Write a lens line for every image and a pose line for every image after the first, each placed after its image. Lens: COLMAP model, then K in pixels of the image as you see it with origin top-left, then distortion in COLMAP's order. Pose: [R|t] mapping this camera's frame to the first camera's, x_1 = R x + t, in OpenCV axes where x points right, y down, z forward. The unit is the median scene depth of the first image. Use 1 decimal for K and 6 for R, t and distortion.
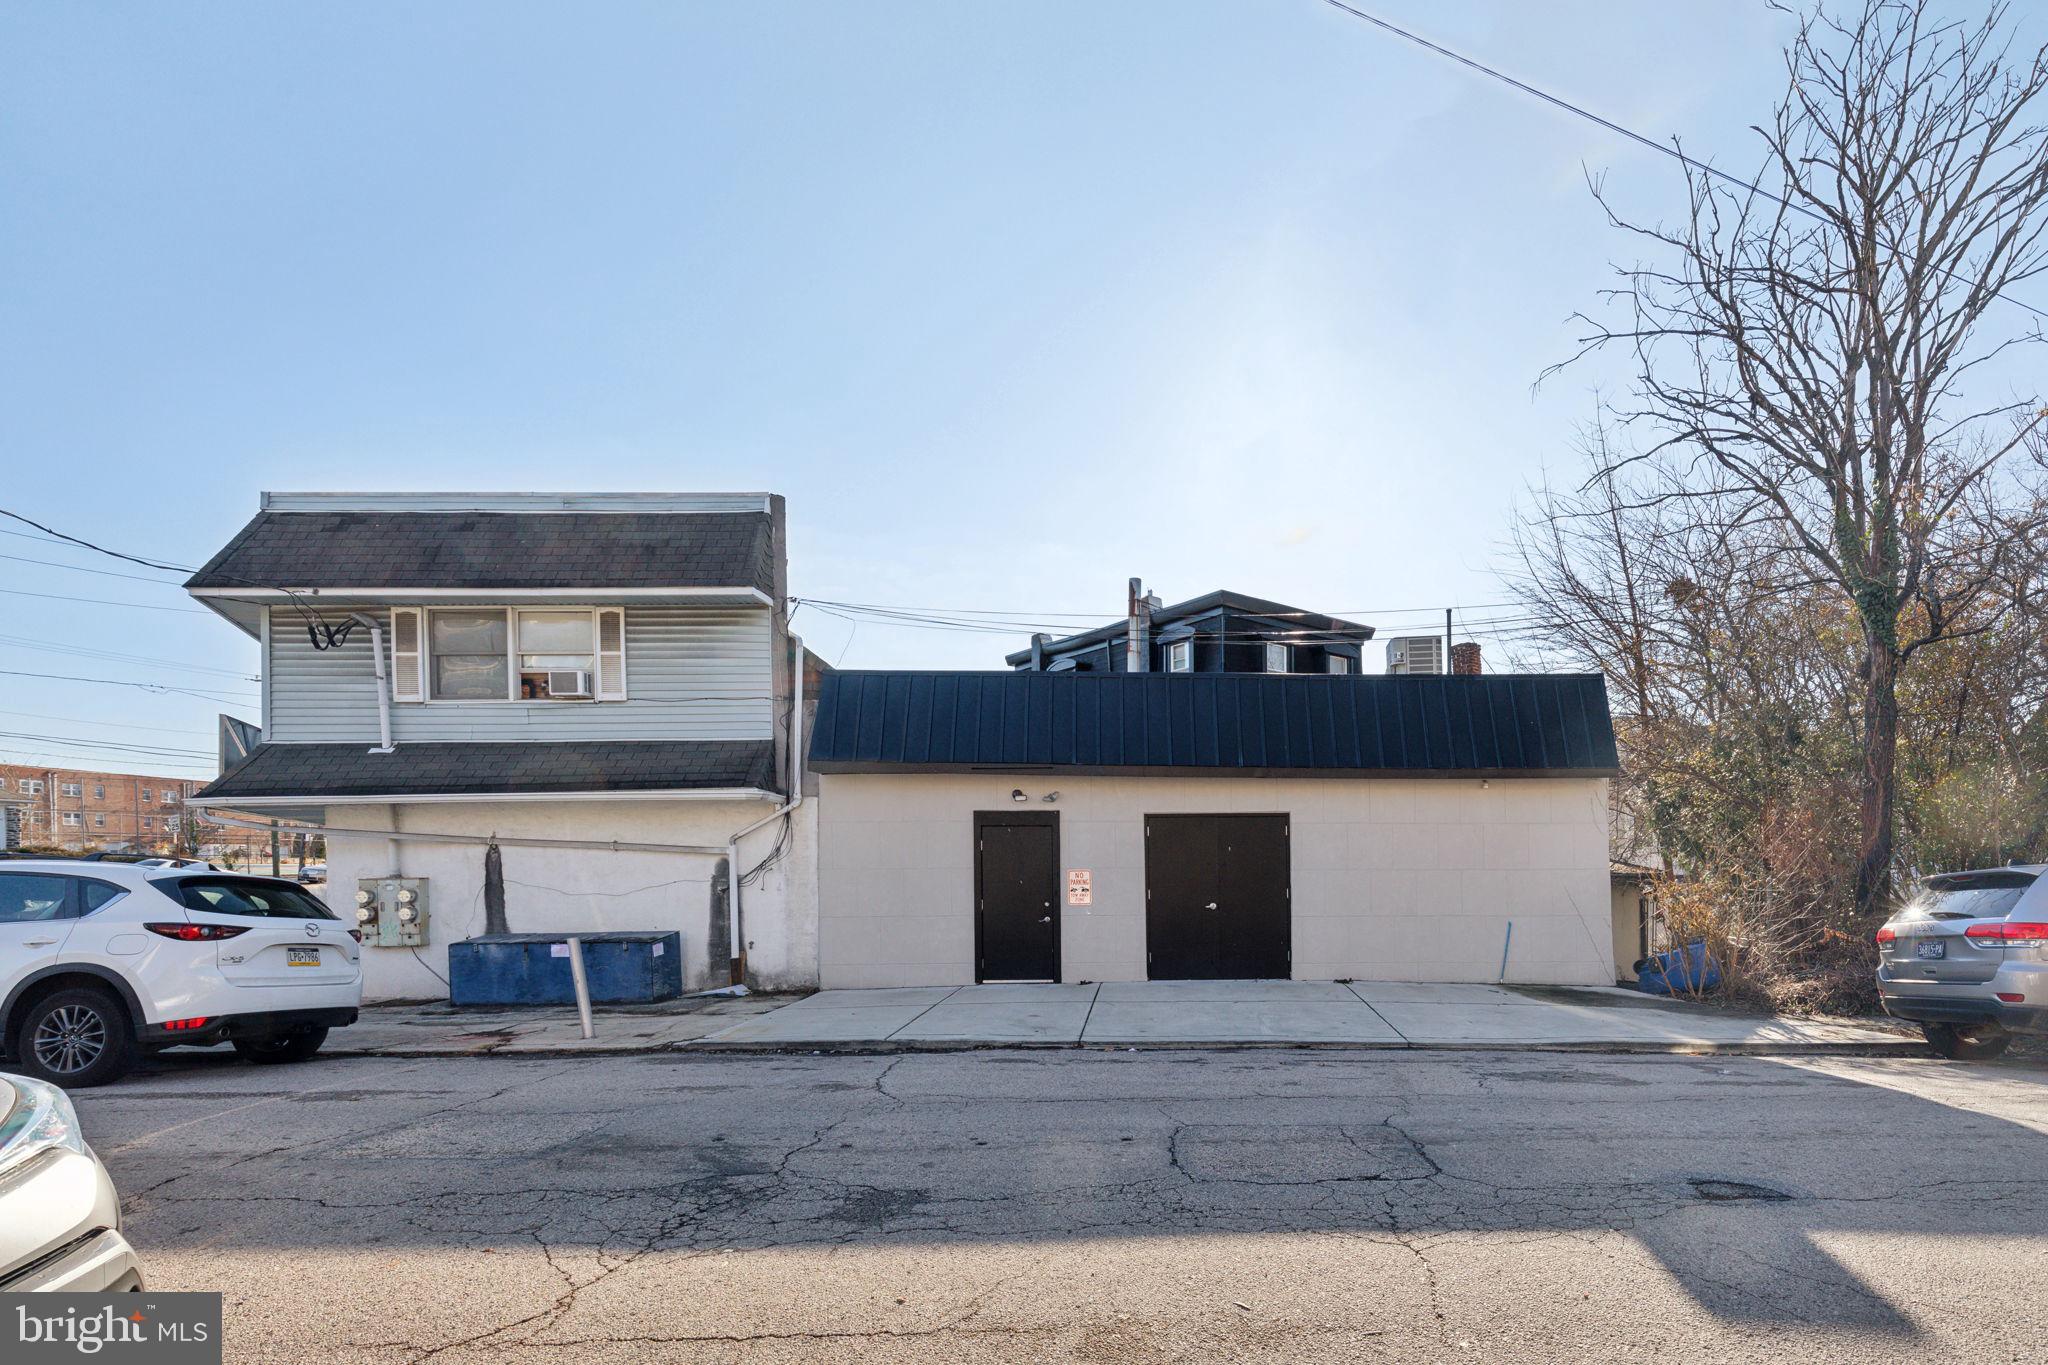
lens RADIAL K [[890.9, 0, 1088.0], [0, 890.9, 664.2], [0, 0, 1]] dist [0.012737, -0.005639]
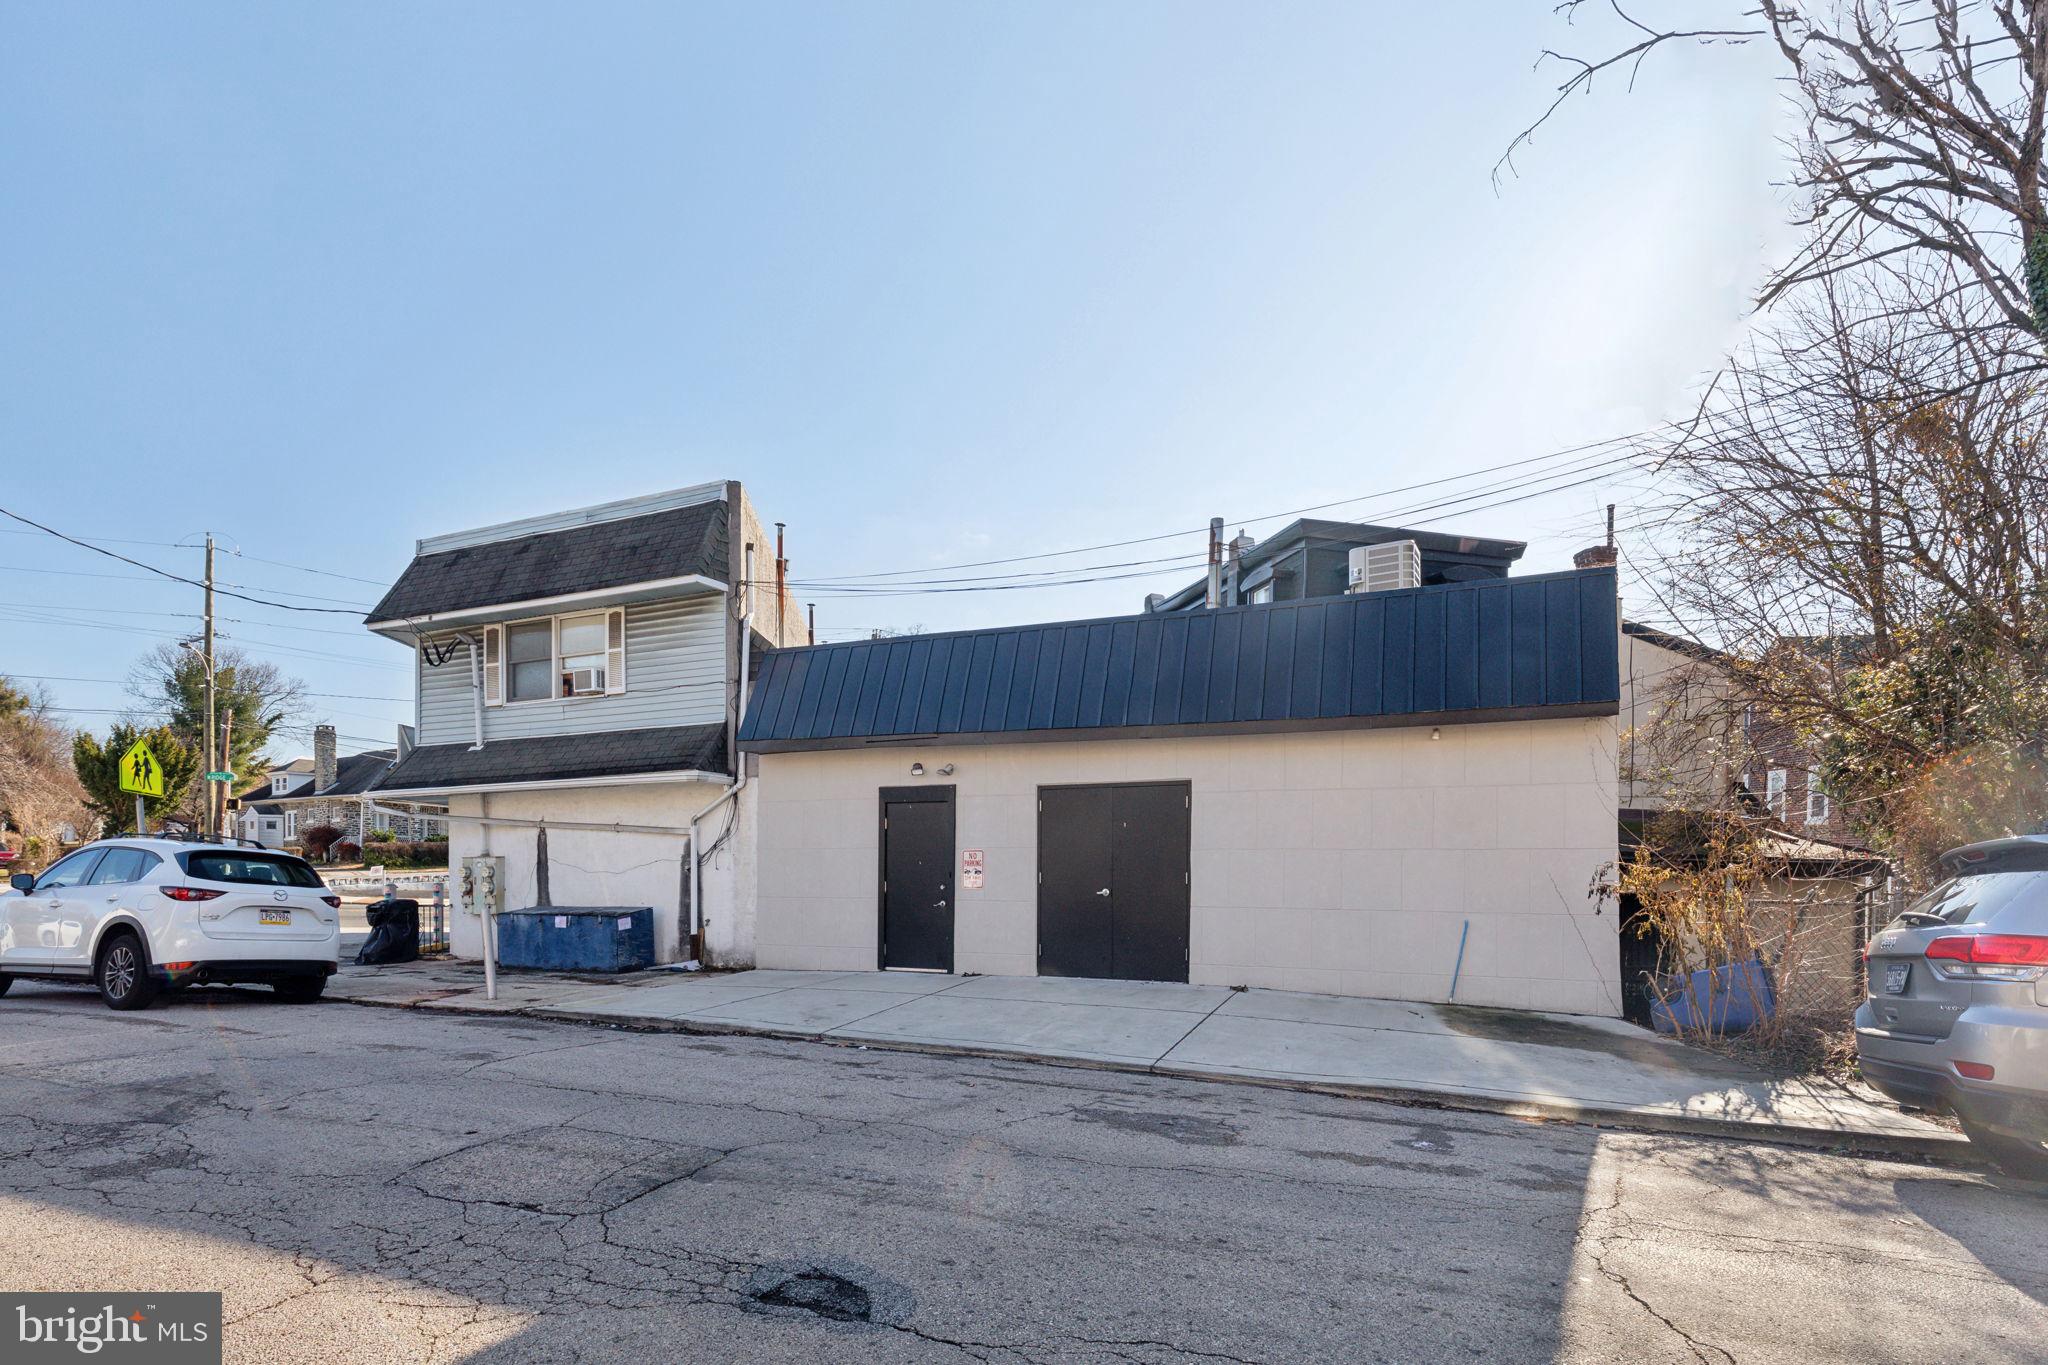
lens RADIAL K [[947.7, 0, 1073.8], [0, 947.7, 666.4], [0, 0, 1]] dist [0.013947, -0.005960]
pose [[0.923336, -0.071793, -0.377223, 0.435294], [0.080779, 0.996700, 0.008033, 0.045669], [0.375401, -0.037889, 0.926088, 0.155396]]
